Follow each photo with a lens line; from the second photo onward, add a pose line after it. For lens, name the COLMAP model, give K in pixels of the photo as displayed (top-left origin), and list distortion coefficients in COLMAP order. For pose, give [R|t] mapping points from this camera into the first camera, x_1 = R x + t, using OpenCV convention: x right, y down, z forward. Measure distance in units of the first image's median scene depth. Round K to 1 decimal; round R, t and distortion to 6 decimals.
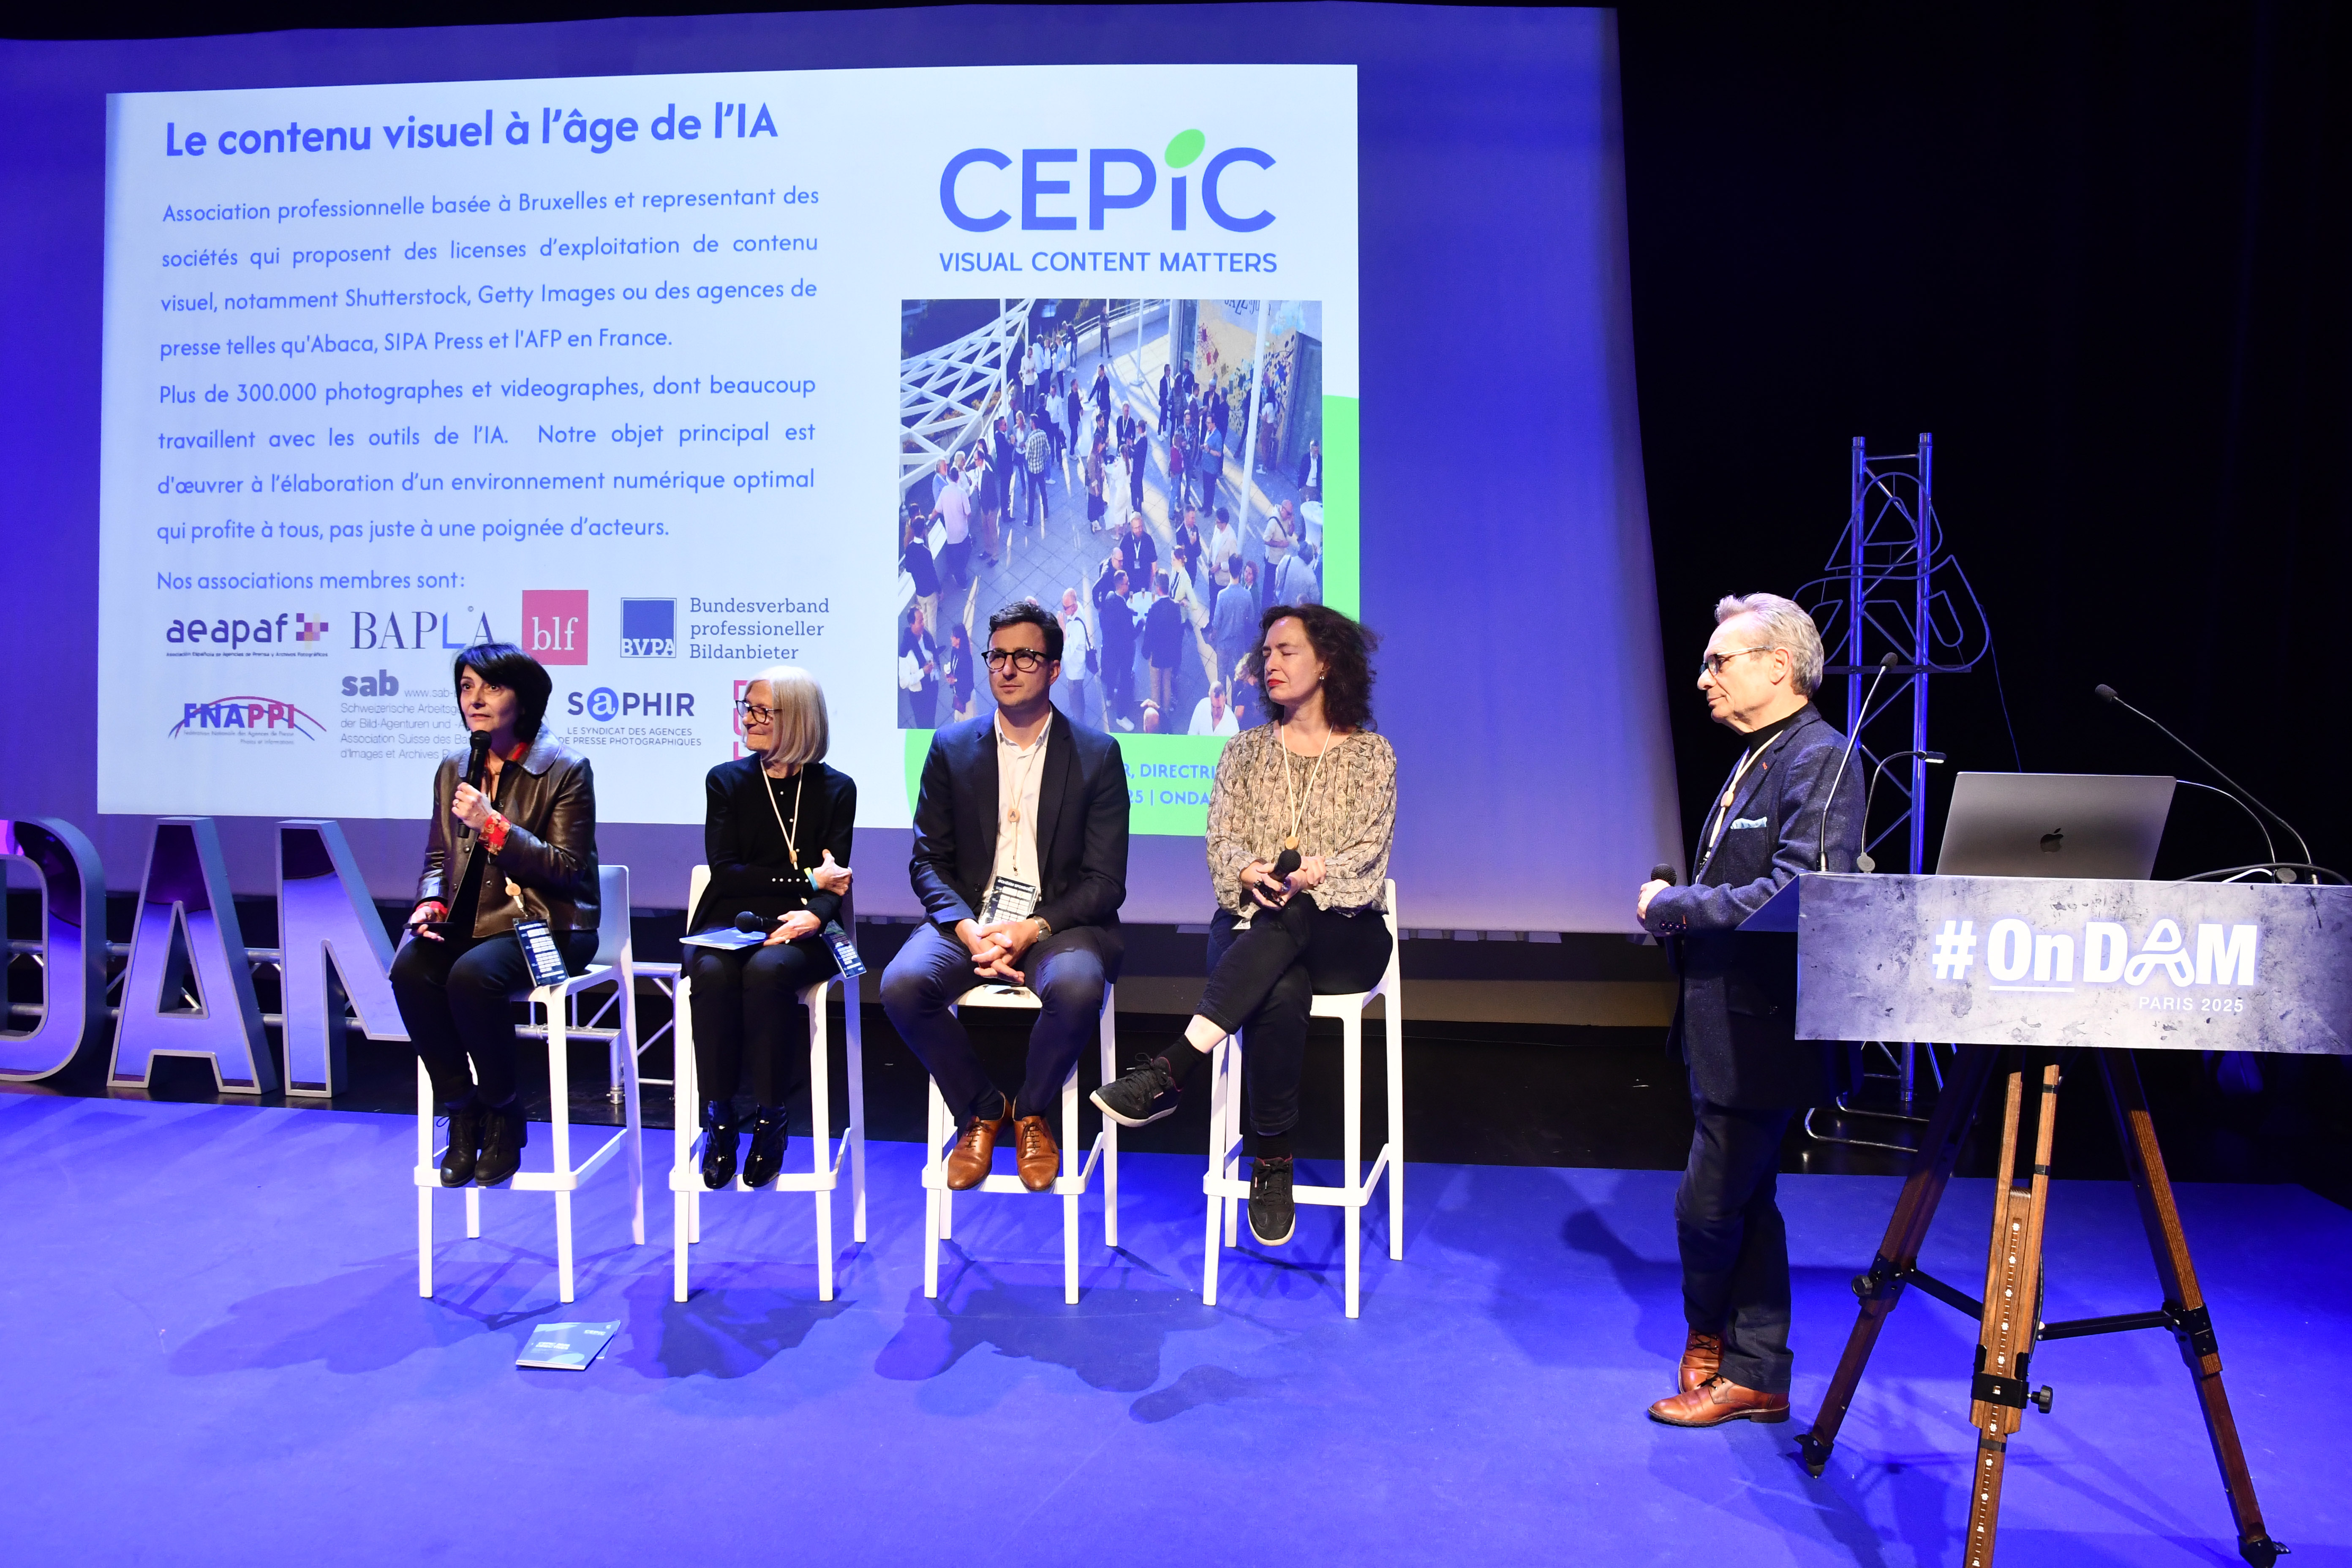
lens RADIAL K [[1655.7, 0, 1197.8], [0, 1655.7, 795.2], [0, 0, 1]] dist [-0.123480, 0.046148]
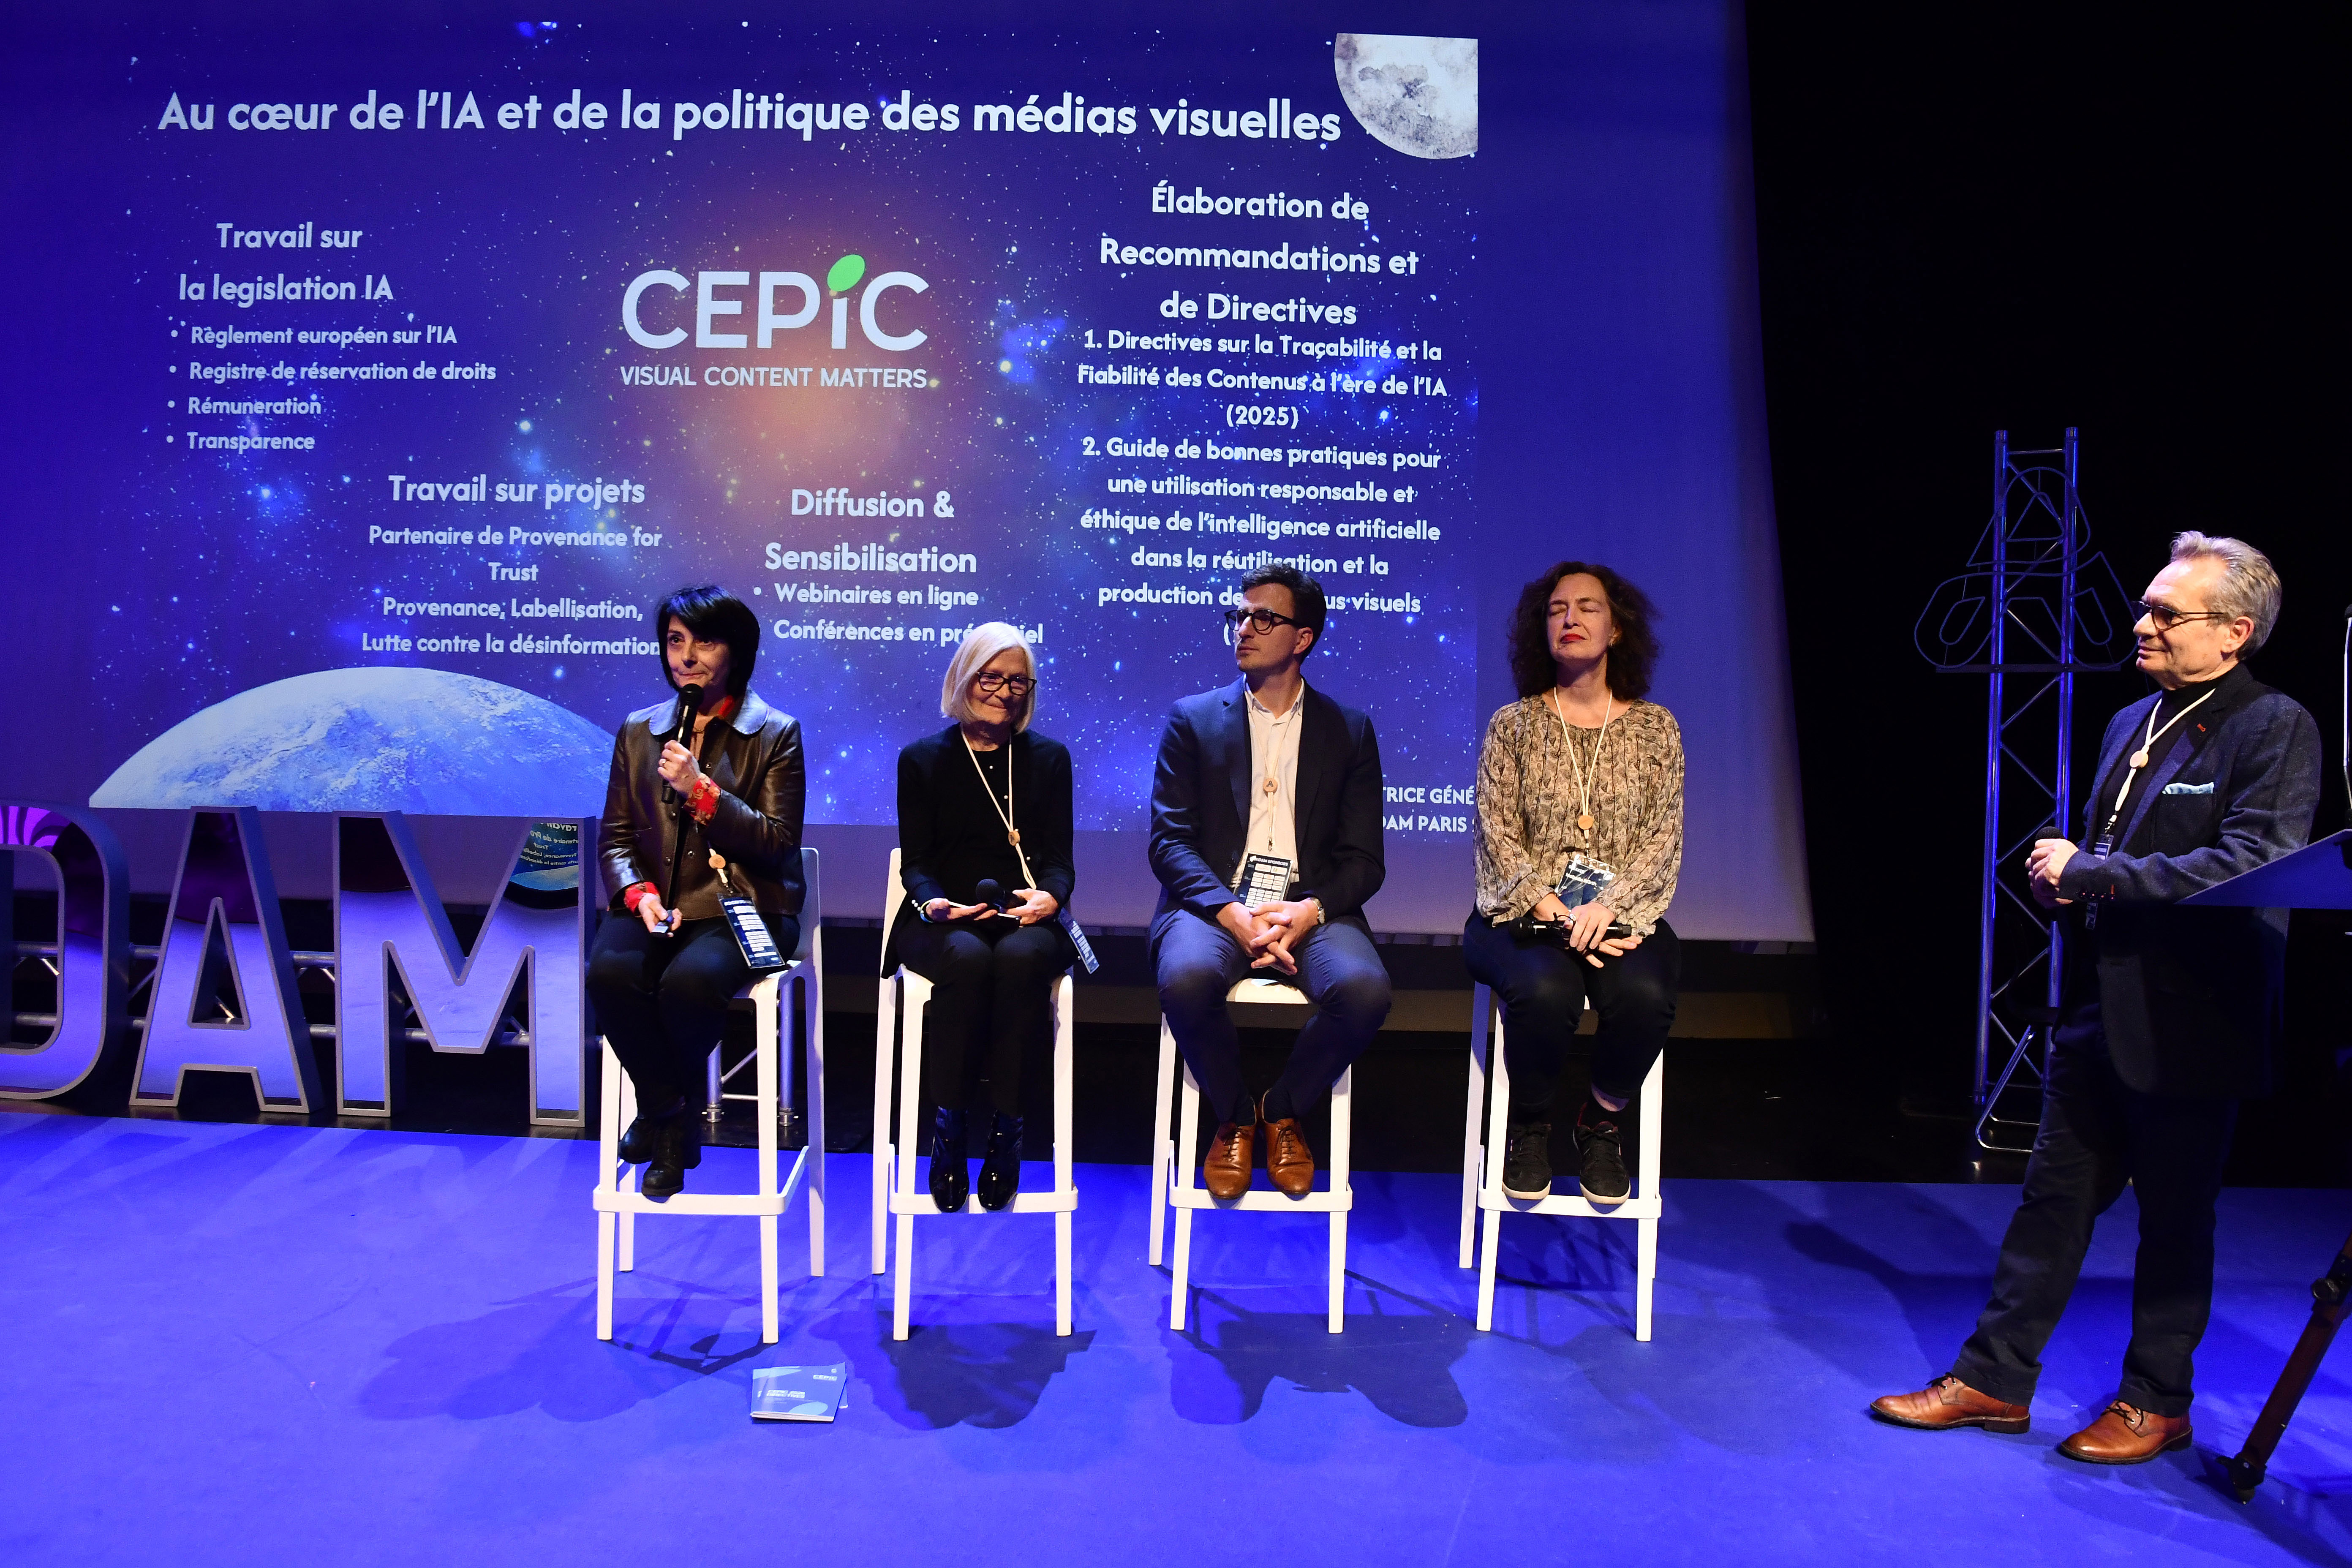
lens RADIAL K [[1655.7, 0, 1195.1], [0, 1655.7, 800.4], [0, 0, 1]] dist [-0.123480, 0.046148]
pose [[0.998262, 0.007292, 0.058471, -0.209645], [-0.006378, 0.999855, -0.015796, 0.032194], [-0.058578, 0.015395, 0.998164, 0.100365]]
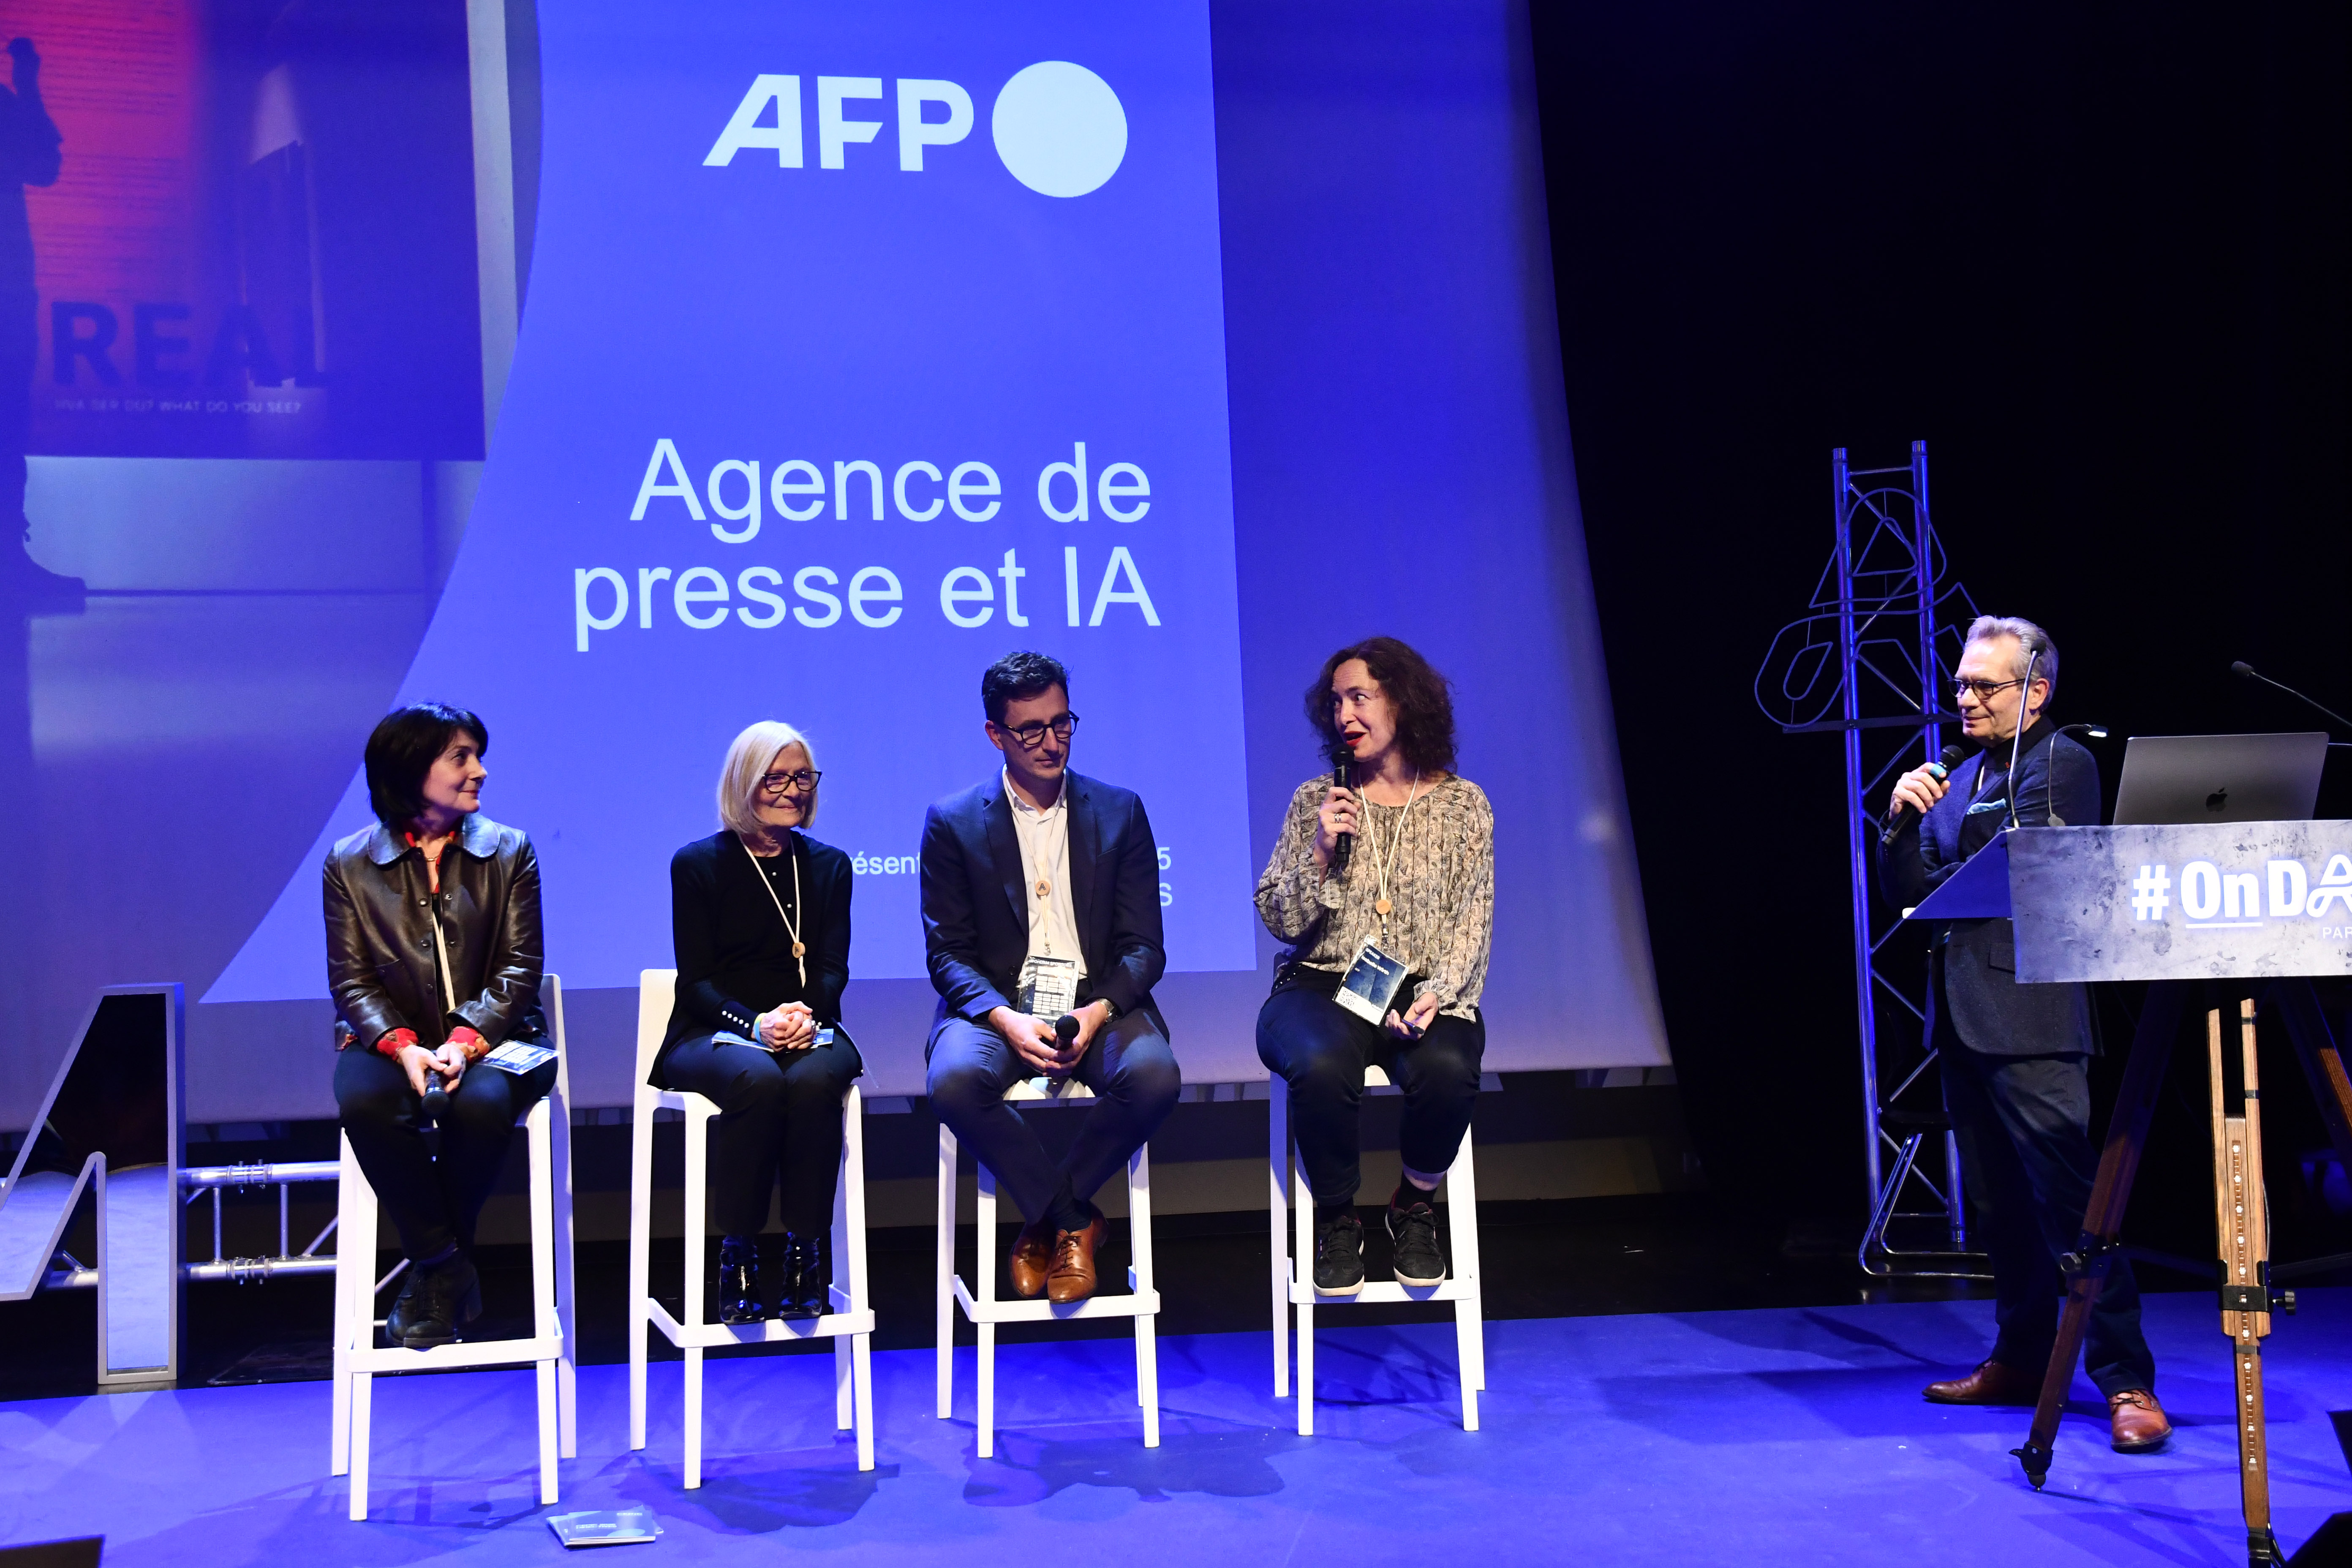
lens RADIAL K [[2593.1, 0, 1199.1], [0, 2593.1, 802.9], [0, 0, 1]] dist [0.060794, 0.000000]
pose [[0.976800, -0.037658, 0.210816, -0.328321], [0.057111, 0.994574, -0.086958, 0.095147], [-0.206397, 0.096981, 0.973650, -0.366532]]
